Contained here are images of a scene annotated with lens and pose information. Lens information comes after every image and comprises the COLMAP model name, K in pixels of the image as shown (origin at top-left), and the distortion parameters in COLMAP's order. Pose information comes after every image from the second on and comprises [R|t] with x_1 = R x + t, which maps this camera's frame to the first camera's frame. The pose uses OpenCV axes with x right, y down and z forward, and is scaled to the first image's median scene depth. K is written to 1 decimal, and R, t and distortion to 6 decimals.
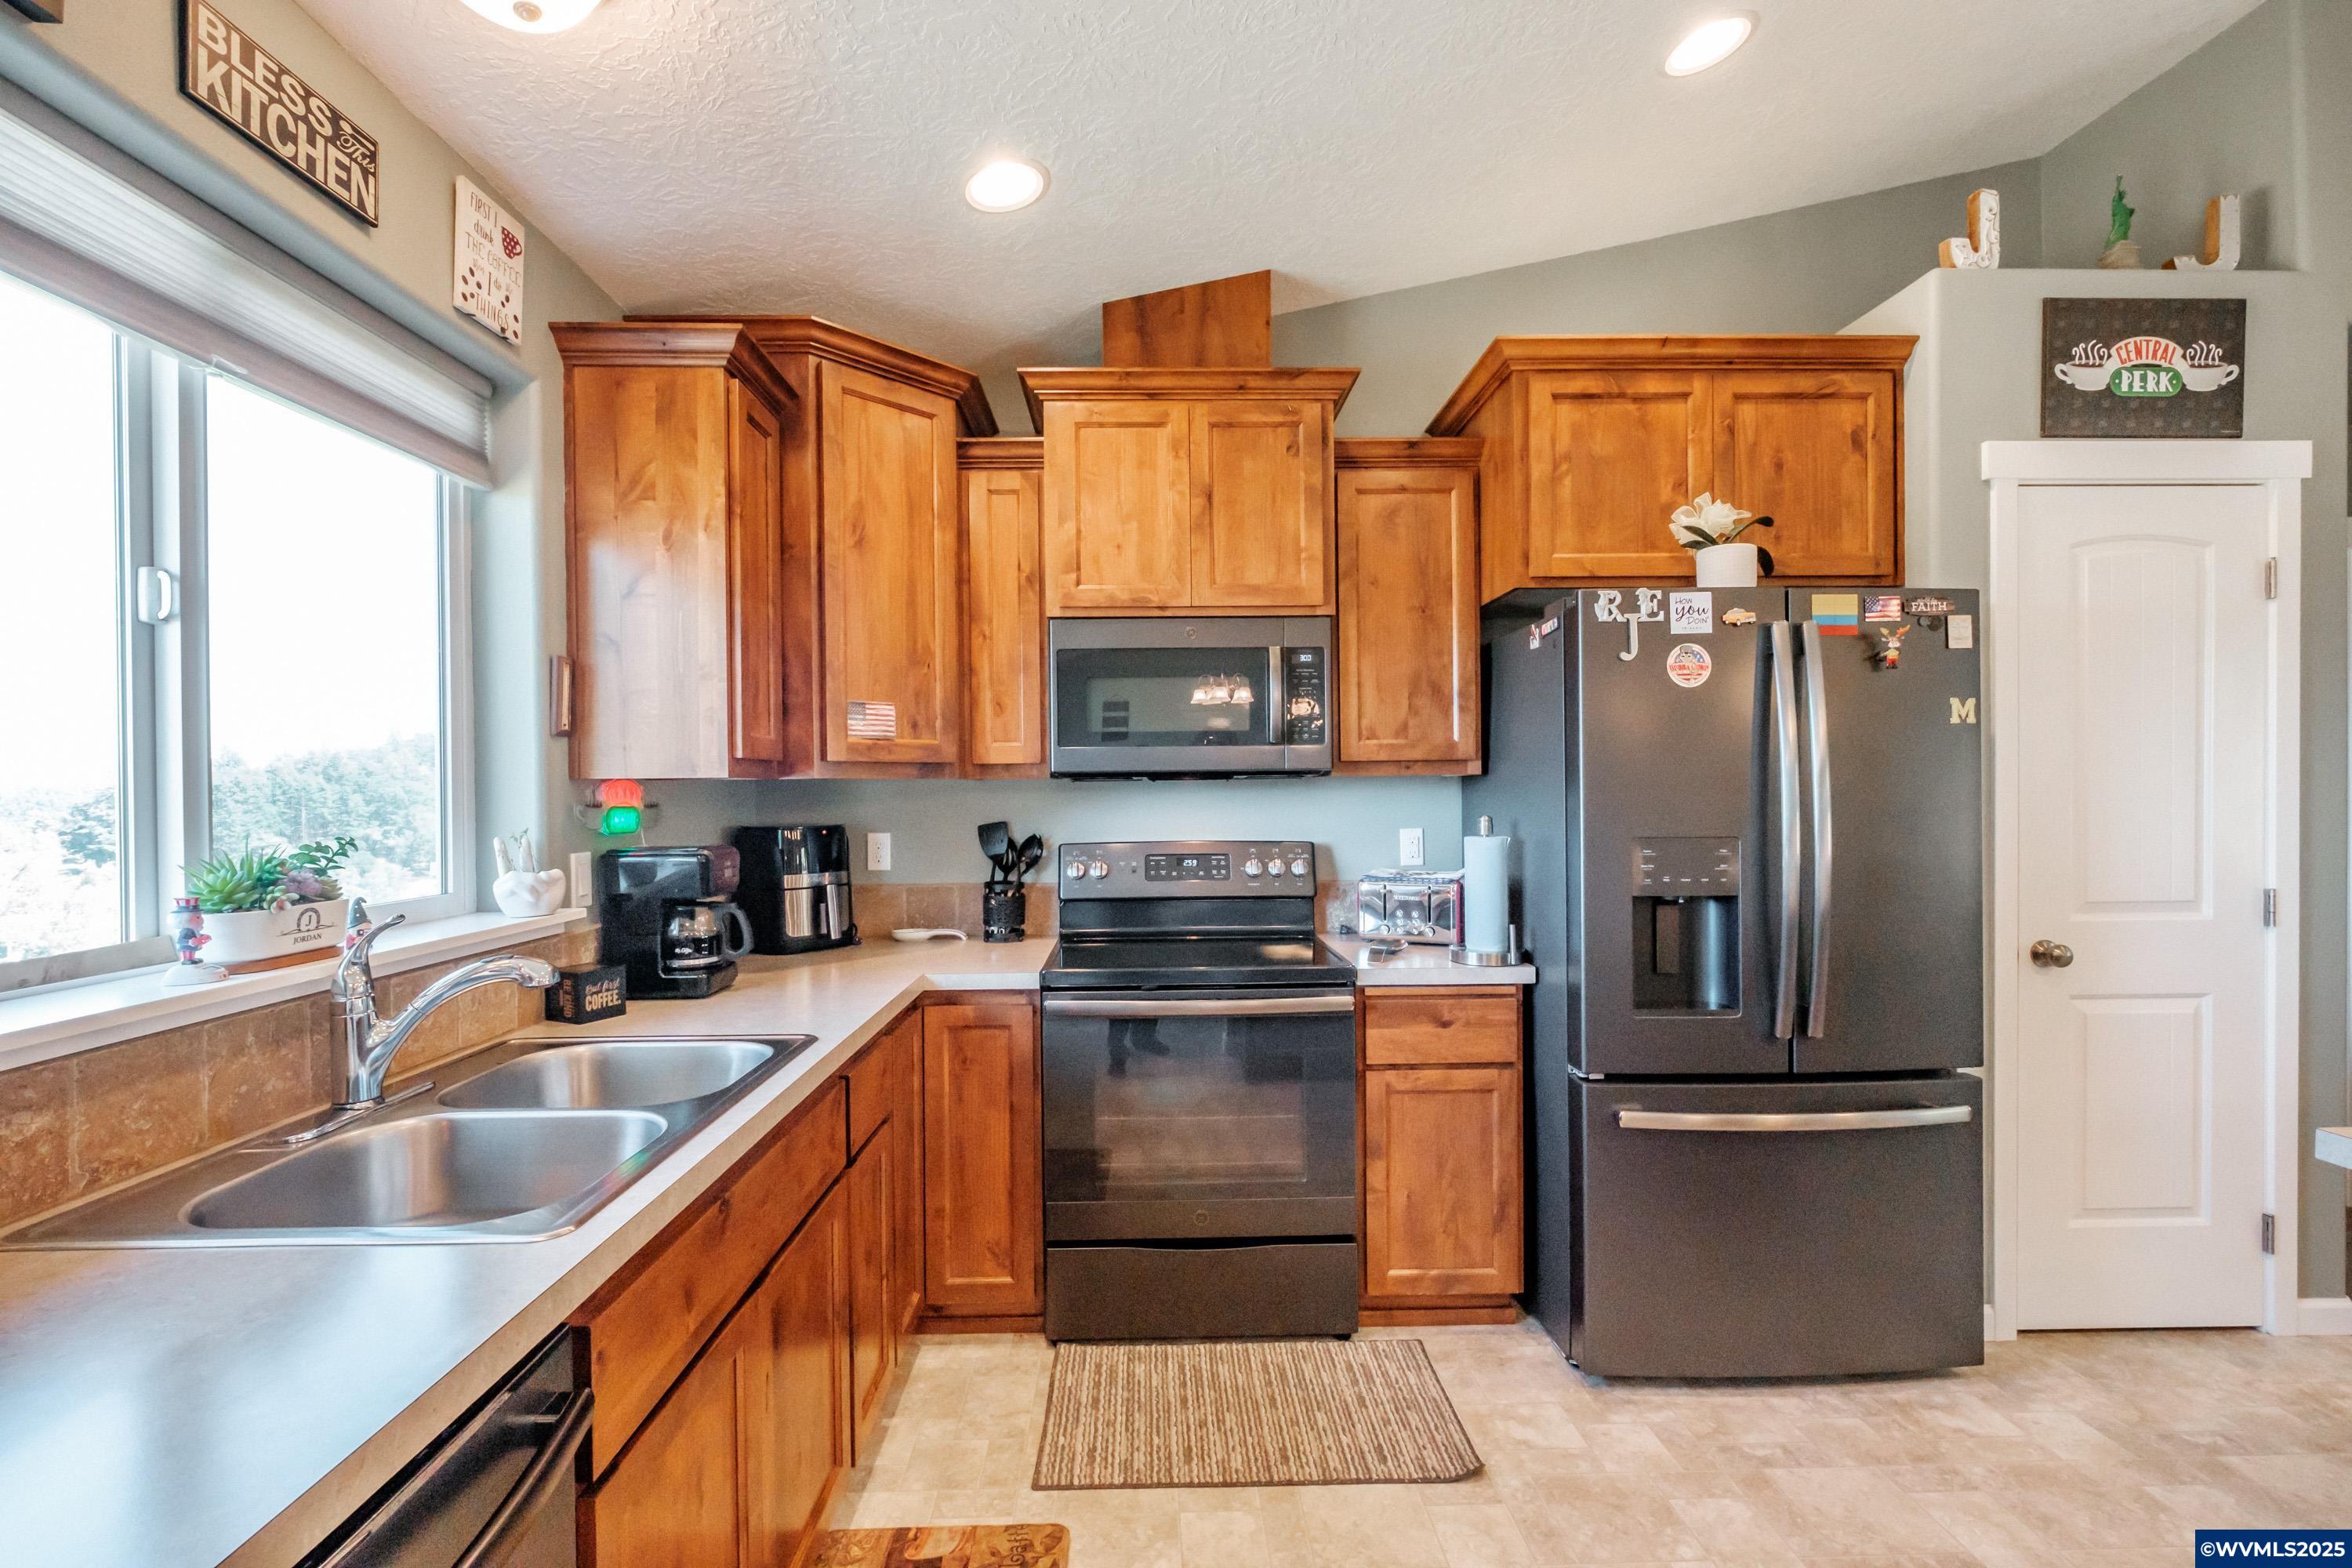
lens RADIAL K [[1029.7, 0, 1171.0], [0, 1029.7, 802.4], [0, 0, 1]] dist [0.000488, 0.000079]
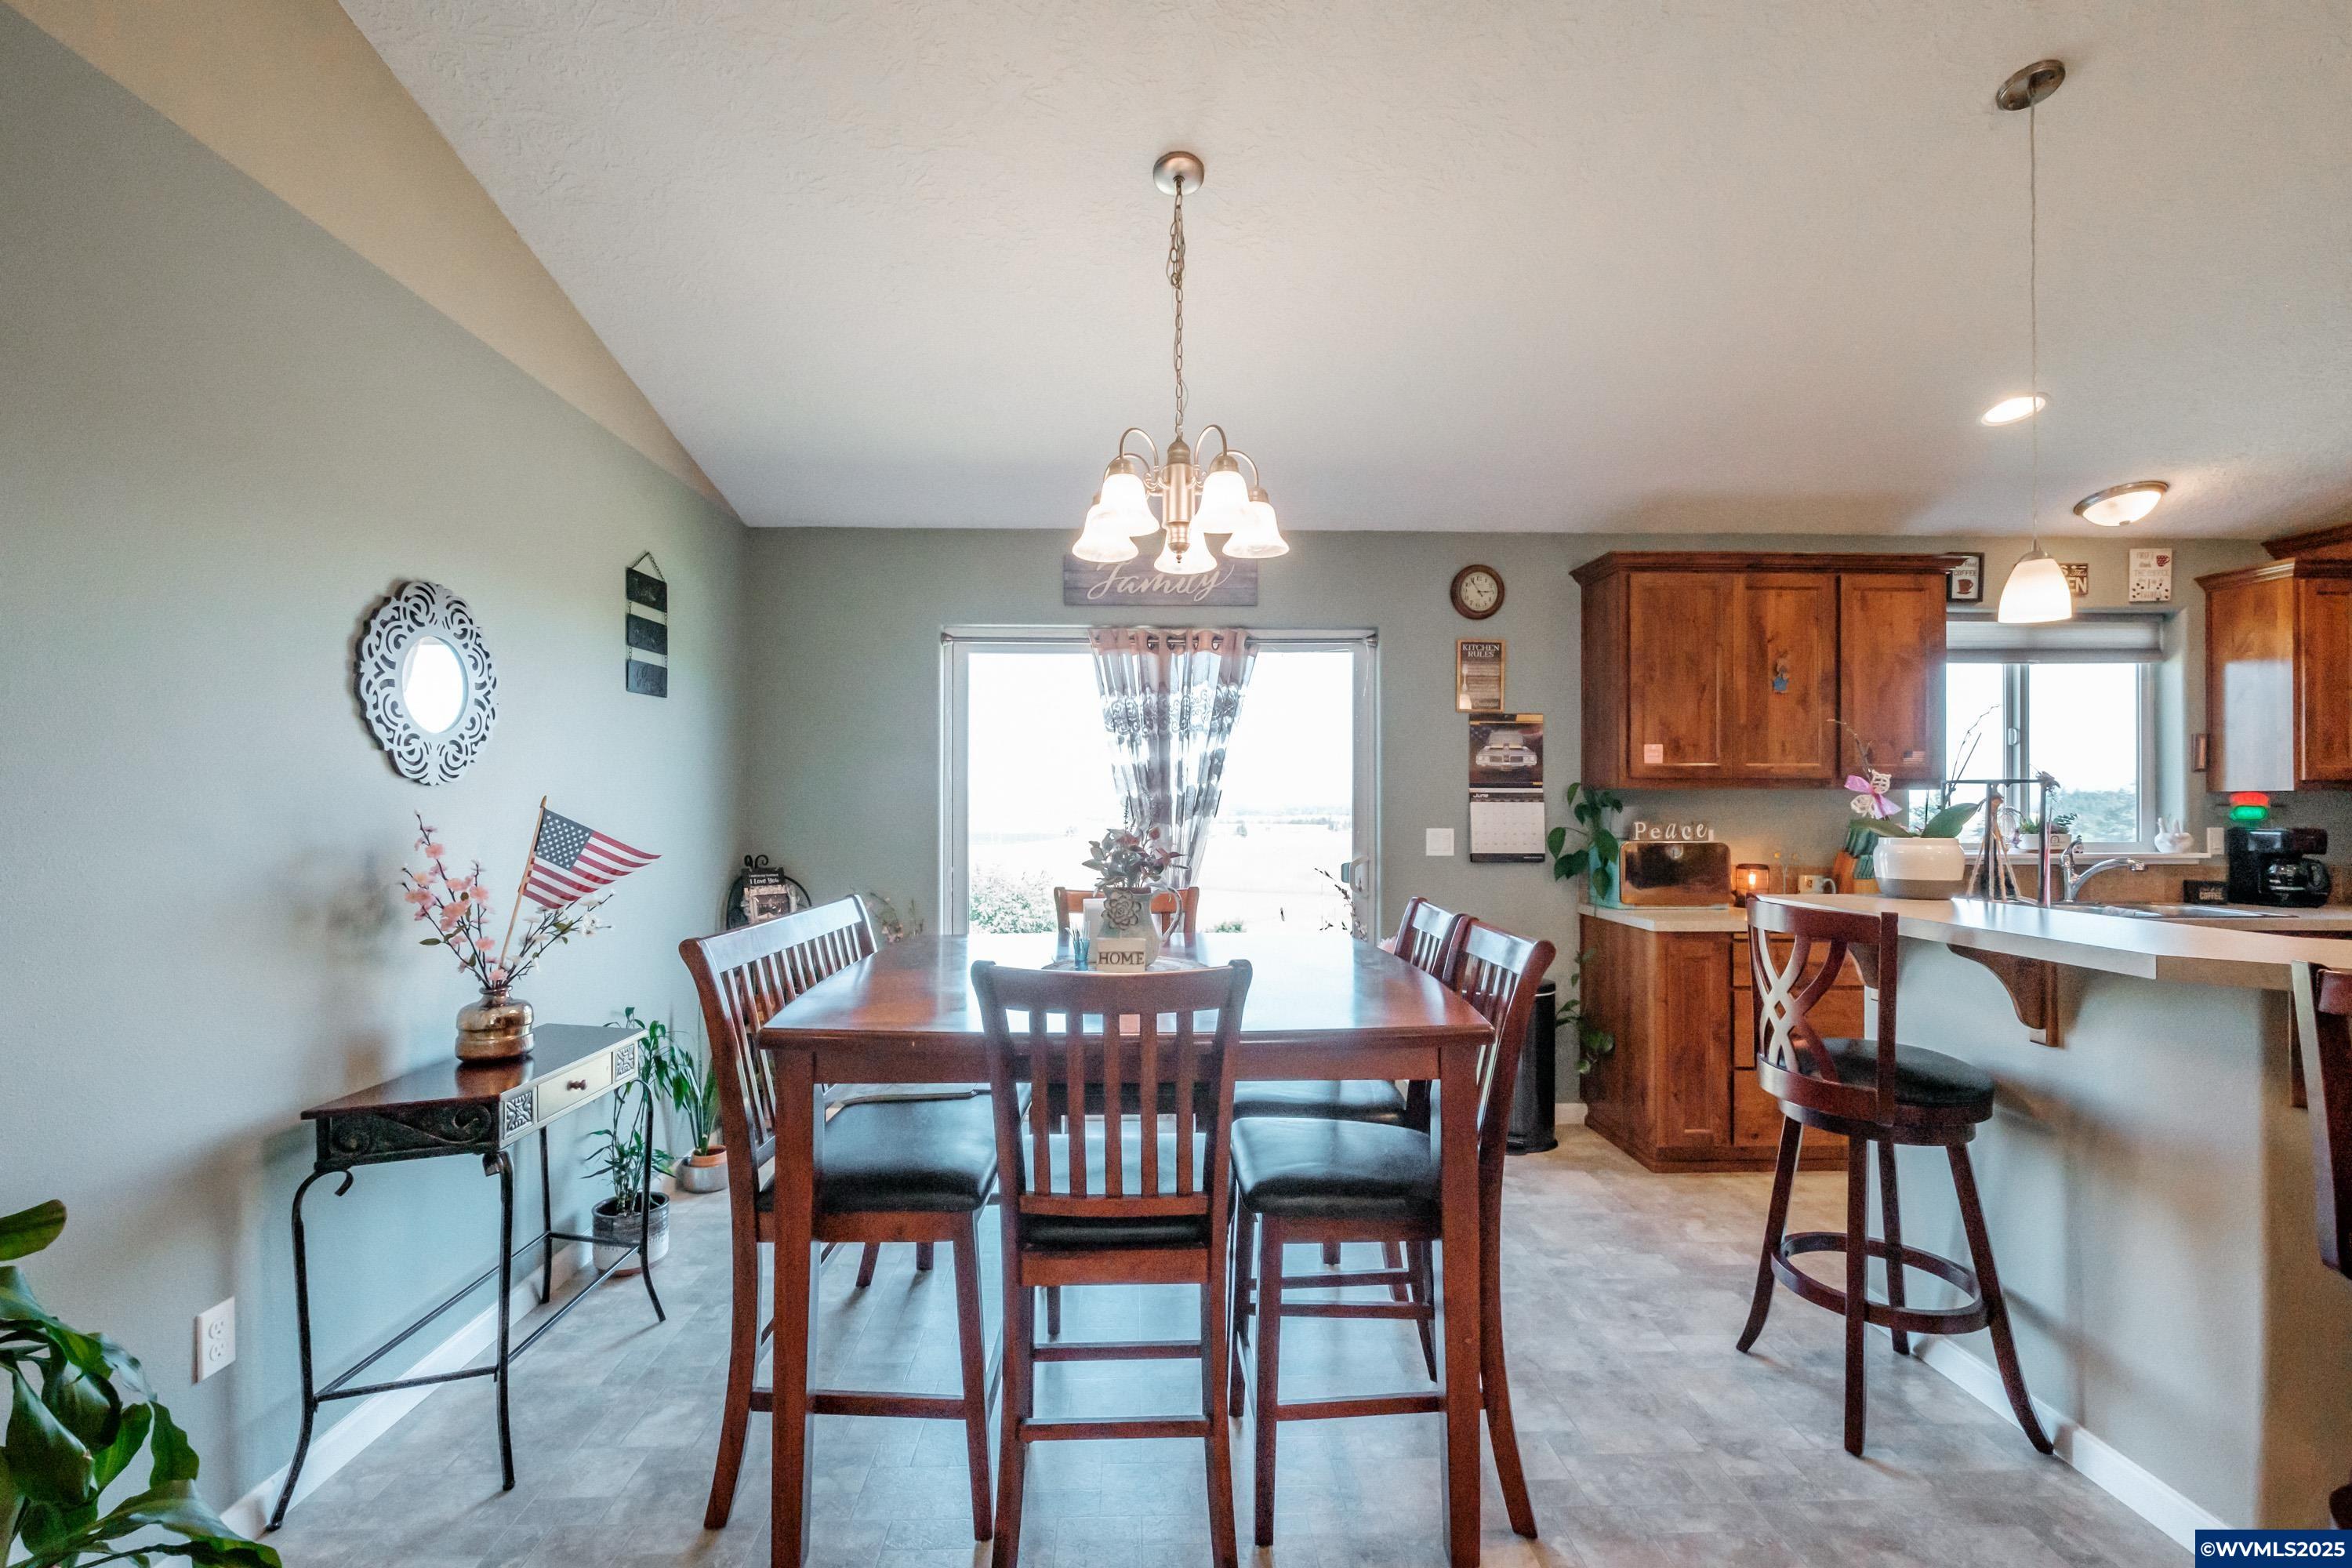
lens RADIAL K [[1029.7, 0, 1171.0], [0, 1029.7, 802.4], [0, 0, 1]] dist [0.000488, 0.000079]
pose [[-0.001004, 0.003521, -0.999993, 1.510323], [-0.008369, 0.999959, 0.003530, 0.008921], [0.999964, 0.008373, -0.000975, -1.096892]]
